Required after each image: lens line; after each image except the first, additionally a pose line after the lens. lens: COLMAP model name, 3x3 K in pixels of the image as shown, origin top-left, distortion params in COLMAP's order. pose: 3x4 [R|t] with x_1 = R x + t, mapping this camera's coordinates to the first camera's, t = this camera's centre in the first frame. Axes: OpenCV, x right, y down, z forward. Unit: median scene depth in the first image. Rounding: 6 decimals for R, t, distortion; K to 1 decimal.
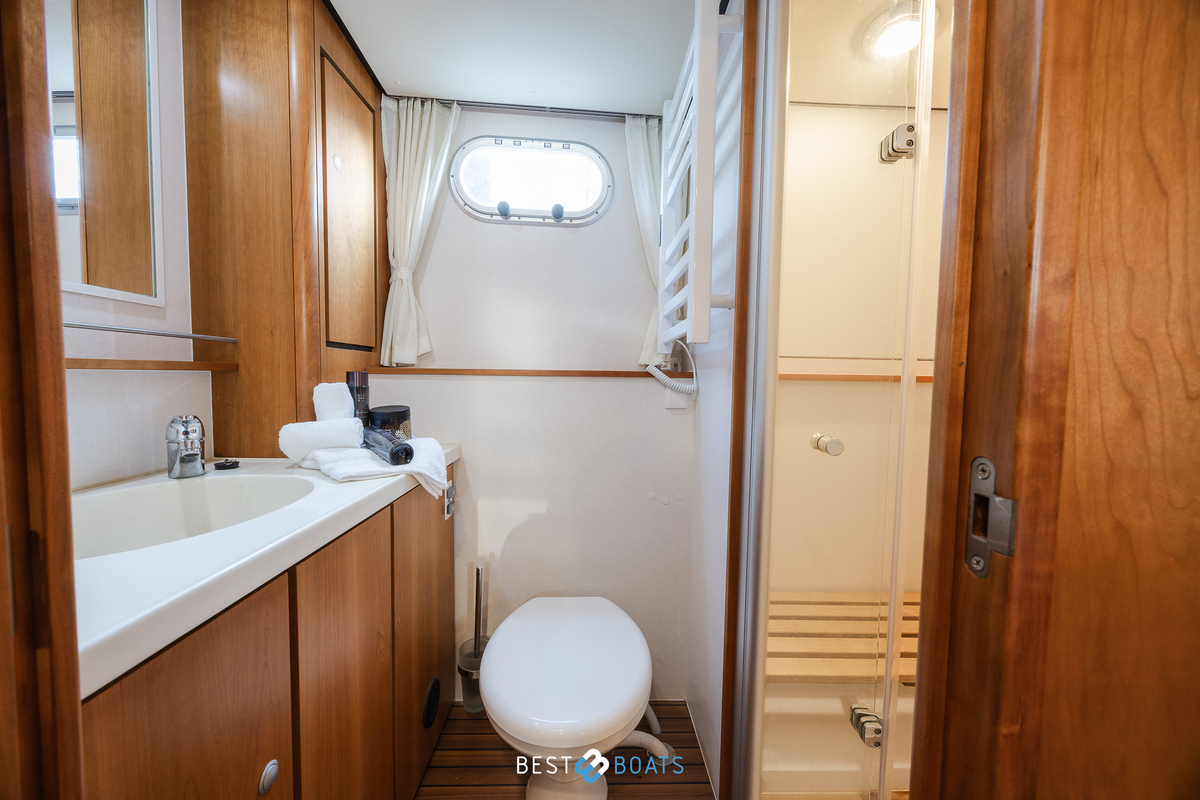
lens RADIAL K [[460.1, 0, 601.1], [0, 460.1, 402.0], [0, 0, 1]] dist [-0.000593, 0.000119]
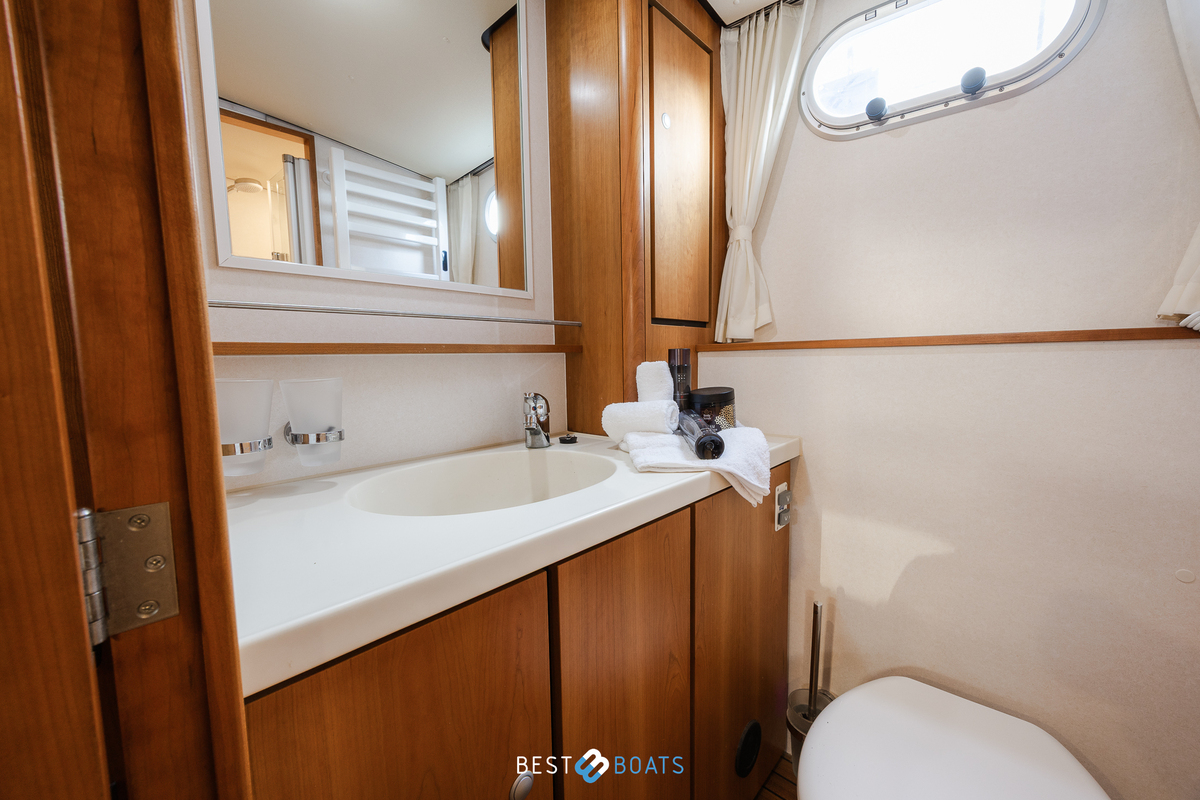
lens RADIAL K [[478.5, 0, 592.0], [0, 478.5, 401.2], [0, 0, 1]] dist [-0.001220, 0.000121]
pose [[0.712400, 0.036622, -0.700818, 0.010433], [-0.012121, 0.999131, 0.039889, 0.001518], [0.701669, -0.019922, 0.712224, 0.220069]]
